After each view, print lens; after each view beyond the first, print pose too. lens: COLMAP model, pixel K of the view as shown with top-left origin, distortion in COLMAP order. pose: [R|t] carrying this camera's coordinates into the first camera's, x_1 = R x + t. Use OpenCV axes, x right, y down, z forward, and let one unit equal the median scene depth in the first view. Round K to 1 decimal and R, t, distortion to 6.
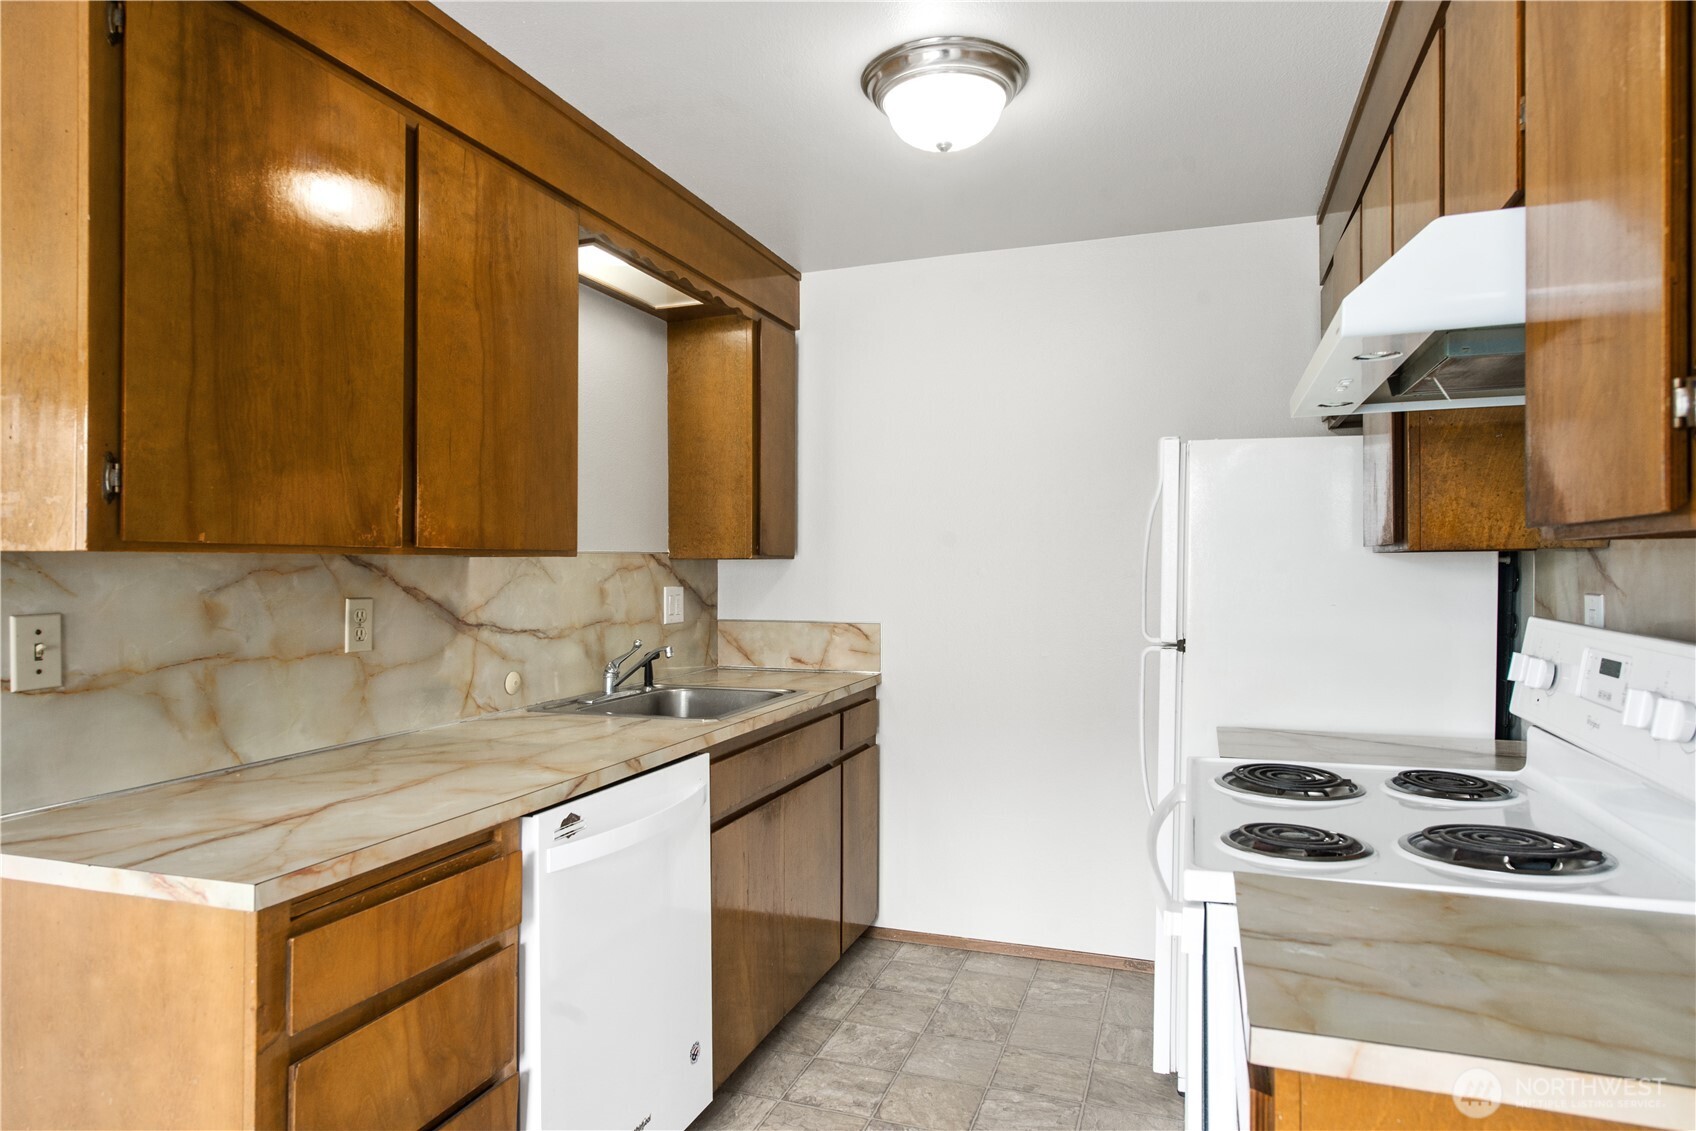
lens RADIAL K [[1004.2, 0, 848.5], [0, 1004.2, 573.4], [0, 0, 1]] dist [0.019553, -0.002299]
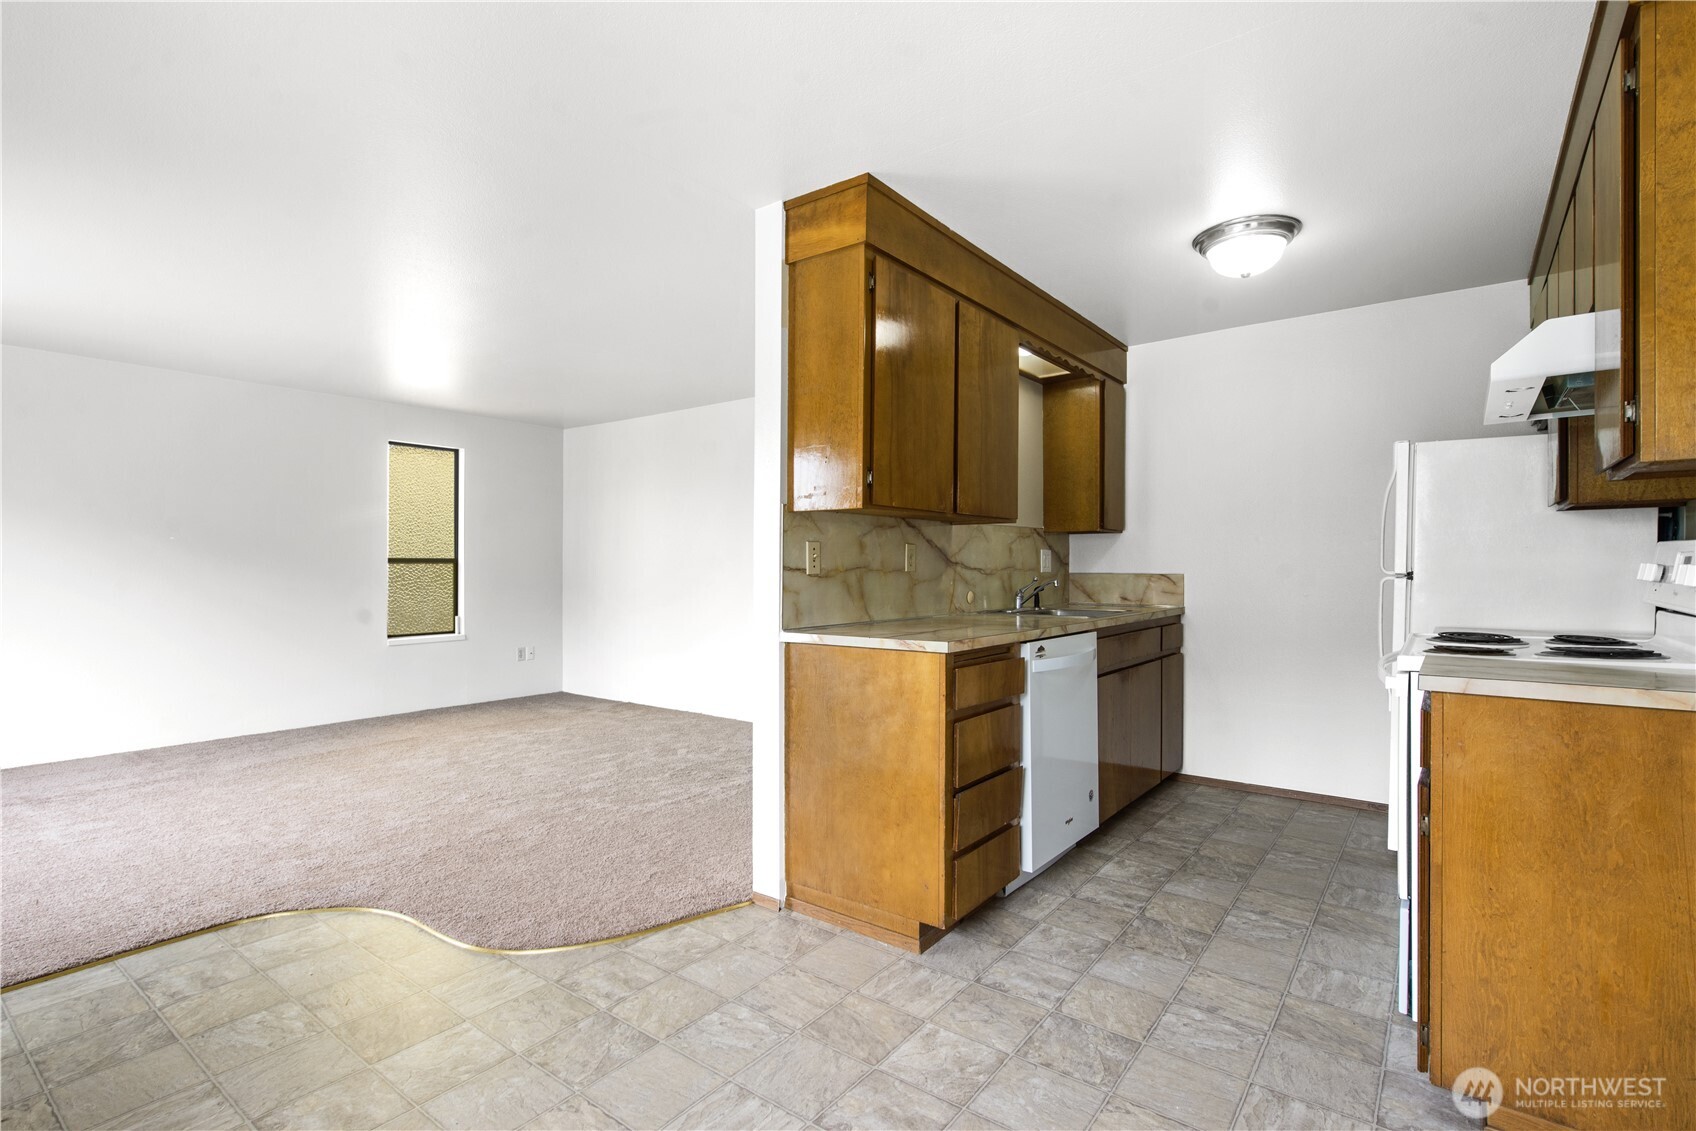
lens RADIAL K [[798.3, 0, 858.0], [0, 798.3, 568.3], [0, 0, 1]] dist [0.005364, 0.000519]
pose [[0.953379, 0.002743, -0.301763, -0.111205], [-0.003910, 0.999987, -0.003263, 0.071228], [0.301750, 0.004291, 0.953377, -0.448274]]
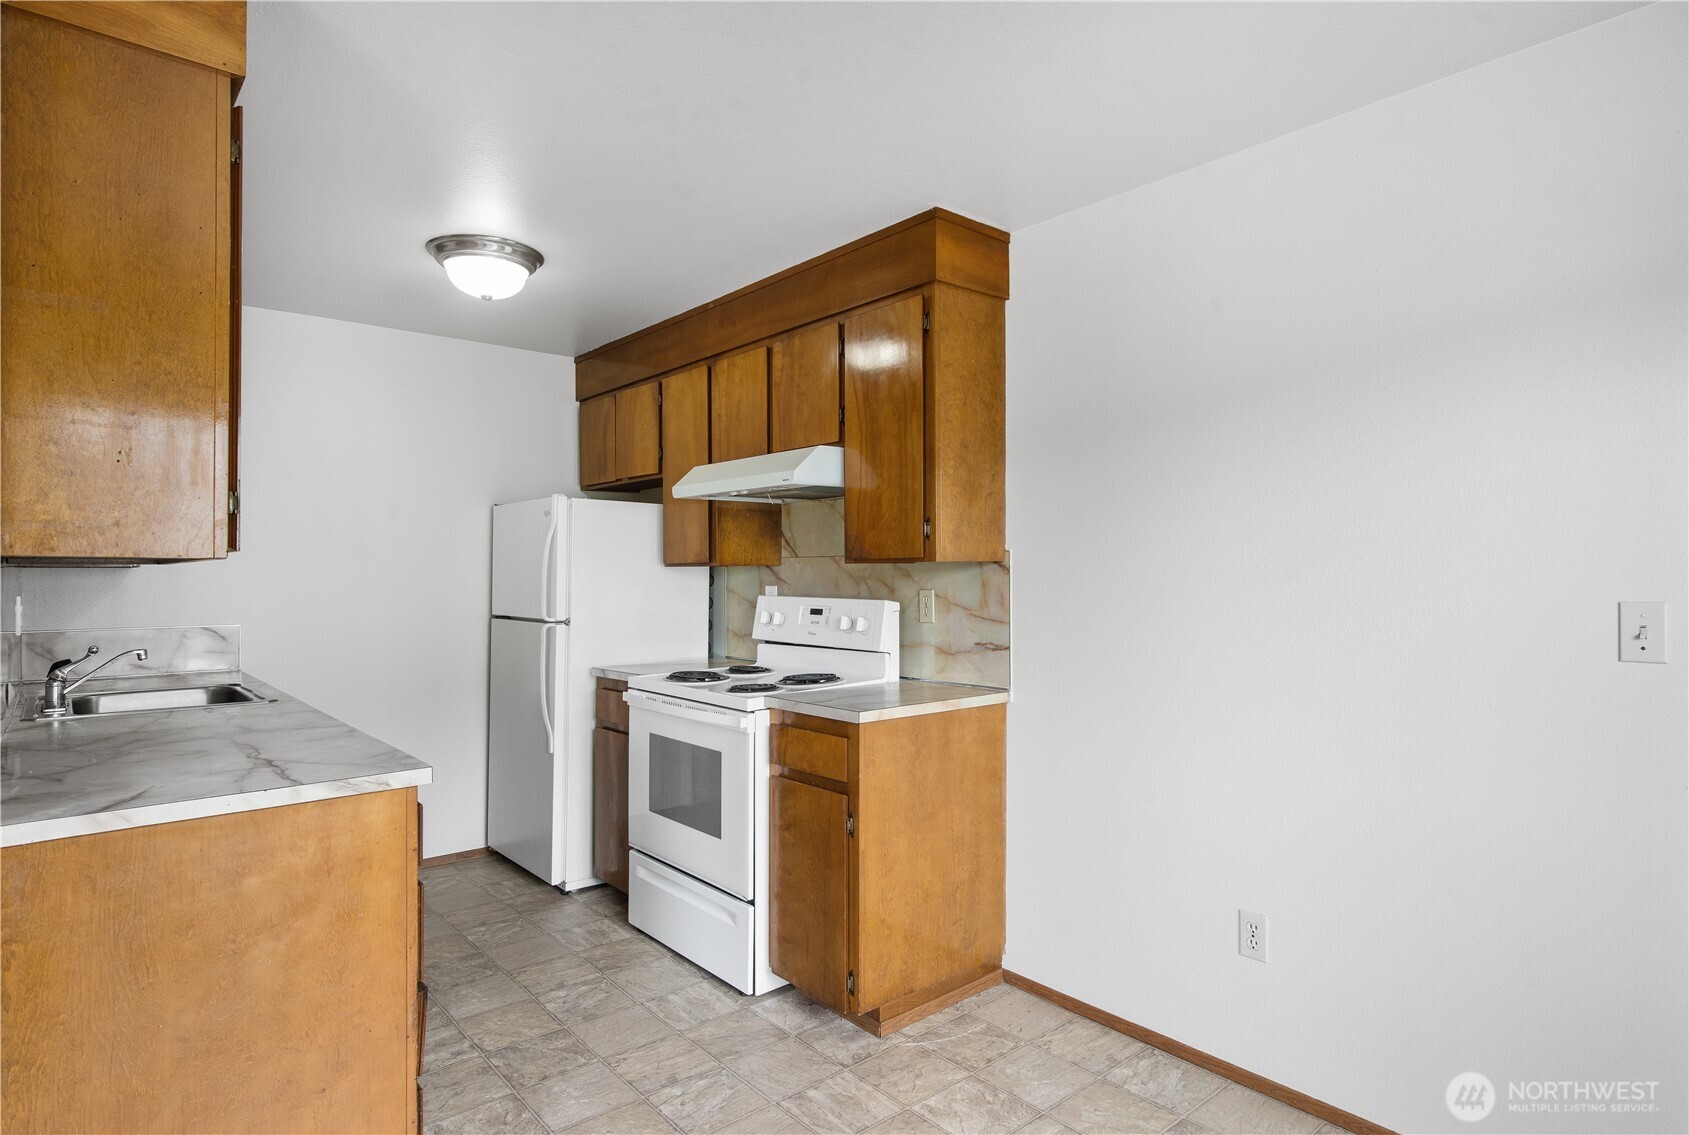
lens RADIAL K [[921.4, 0, 842.2], [0, 921.4, 584.3], [0, 0, 1]] dist [-0.003914, -0.001117]
pose [[0.501515, -0.008374, 0.865109, -0.780154], [0.008723, 0.999951, 0.004622, 0.007025], [-0.865105, 0.005228, 0.501563, -0.155682]]
